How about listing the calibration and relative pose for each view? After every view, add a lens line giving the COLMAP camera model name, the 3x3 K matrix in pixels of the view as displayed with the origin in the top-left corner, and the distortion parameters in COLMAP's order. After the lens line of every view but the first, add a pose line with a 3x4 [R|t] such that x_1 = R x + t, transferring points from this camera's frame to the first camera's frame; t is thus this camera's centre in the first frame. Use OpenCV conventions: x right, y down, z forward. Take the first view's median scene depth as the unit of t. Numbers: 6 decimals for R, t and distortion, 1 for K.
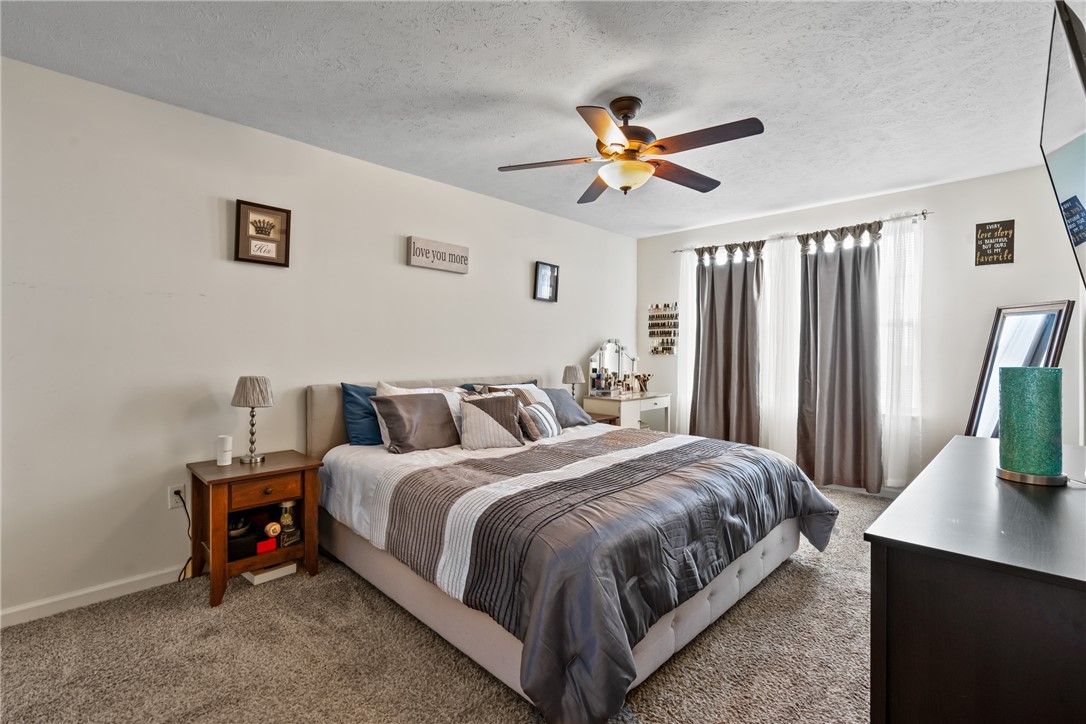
lens RADIAL K [[492.5, 0, 535.8], [0, 492.5, 359.2], [0, 0, 1]] dist [0.000400, 0.000414]
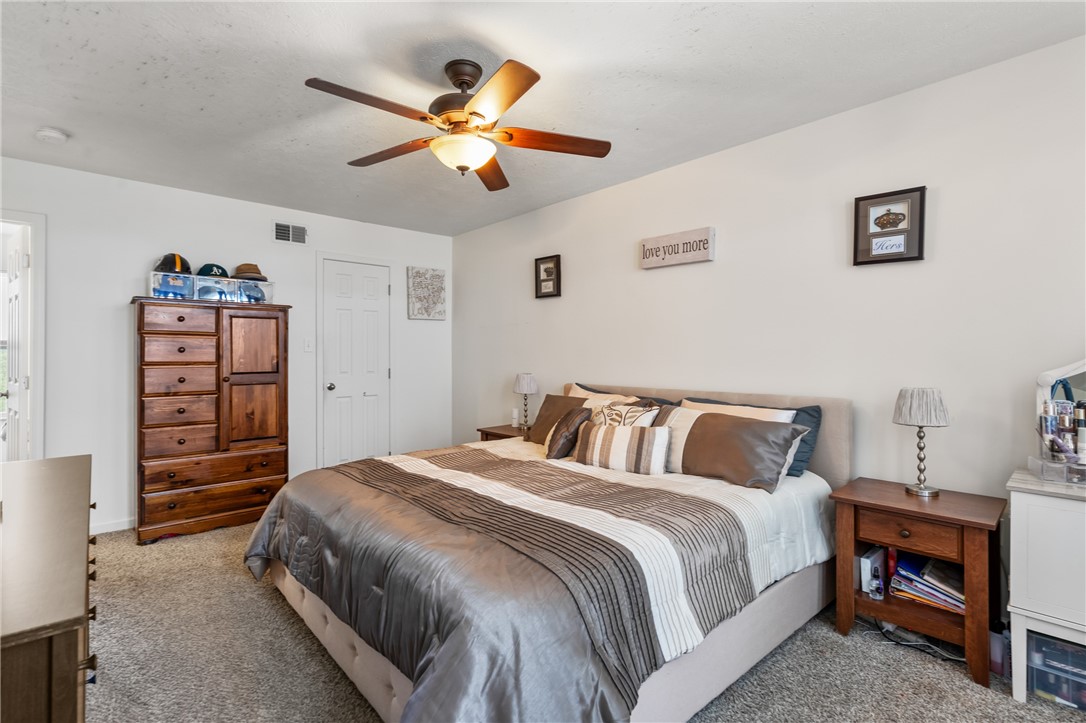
lens RADIAL K [[515.4, 0, 543.0], [0, 515.4, 361.5], [0, 0, 1]] dist [-0.002045, 0.000039]
pose [[-0.039399, 0.001073, -0.999223, 0.401965], [-0.024468, 0.999699, 0.002038, -0.002342], [0.998924, 0.024529, -0.039361, 0.436810]]
